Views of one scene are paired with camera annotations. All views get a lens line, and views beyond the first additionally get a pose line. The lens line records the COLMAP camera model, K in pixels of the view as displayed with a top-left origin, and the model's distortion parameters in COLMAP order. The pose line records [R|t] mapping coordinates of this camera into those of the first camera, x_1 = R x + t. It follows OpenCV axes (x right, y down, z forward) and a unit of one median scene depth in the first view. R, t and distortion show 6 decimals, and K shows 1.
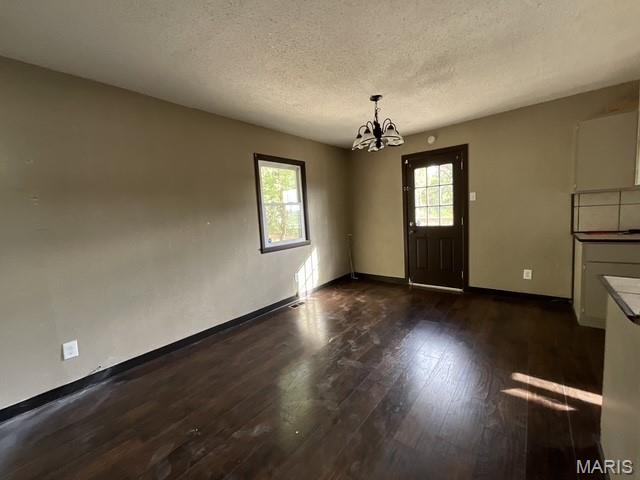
lens RADIAL K [[256.9, 0, 320.0], [0, 256.9, 240.0], [0, 0, 1]] dist [0.000144, -0.000146]
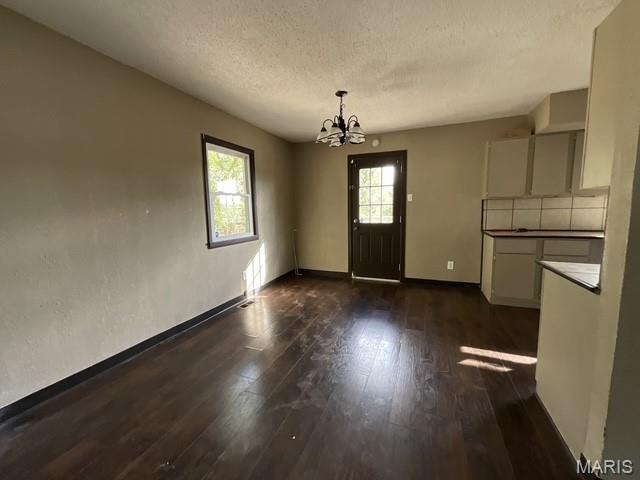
lens RADIAL K [[256.9, 0, 320.0], [0, 256.9, 240.0], [0, 0, 1]] dist [0.000144, -0.000146]
pose [[0.954278, 0.005484, 0.298869, -0.134414], [-0.007416, 0.999958, 0.005331, 0.015819], [-0.298827, -0.007303, 0.954279, 0.045811]]
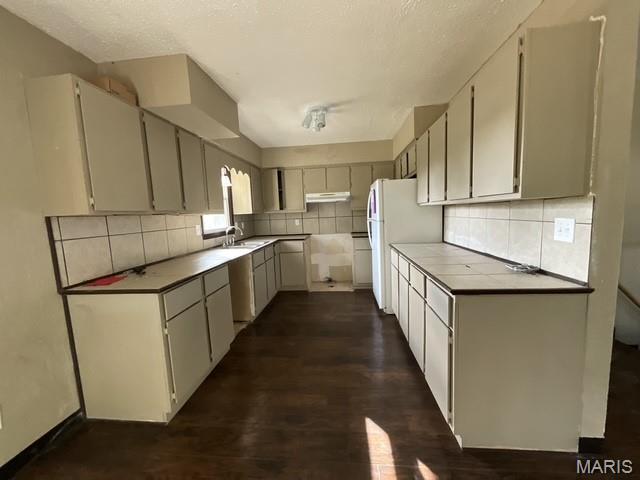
lens RADIAL K [[256.9, 0, 320.0], [0, 256.9, 240.0], [0, 0, 1]] dist [0.000144, -0.000146]
pose [[-0.557208, -0.007360, 0.830340, 0.250848], [0.157788, 0.980803, 0.114578, -0.103687], [-0.815244, 0.194861, -0.545350, 0.819199]]
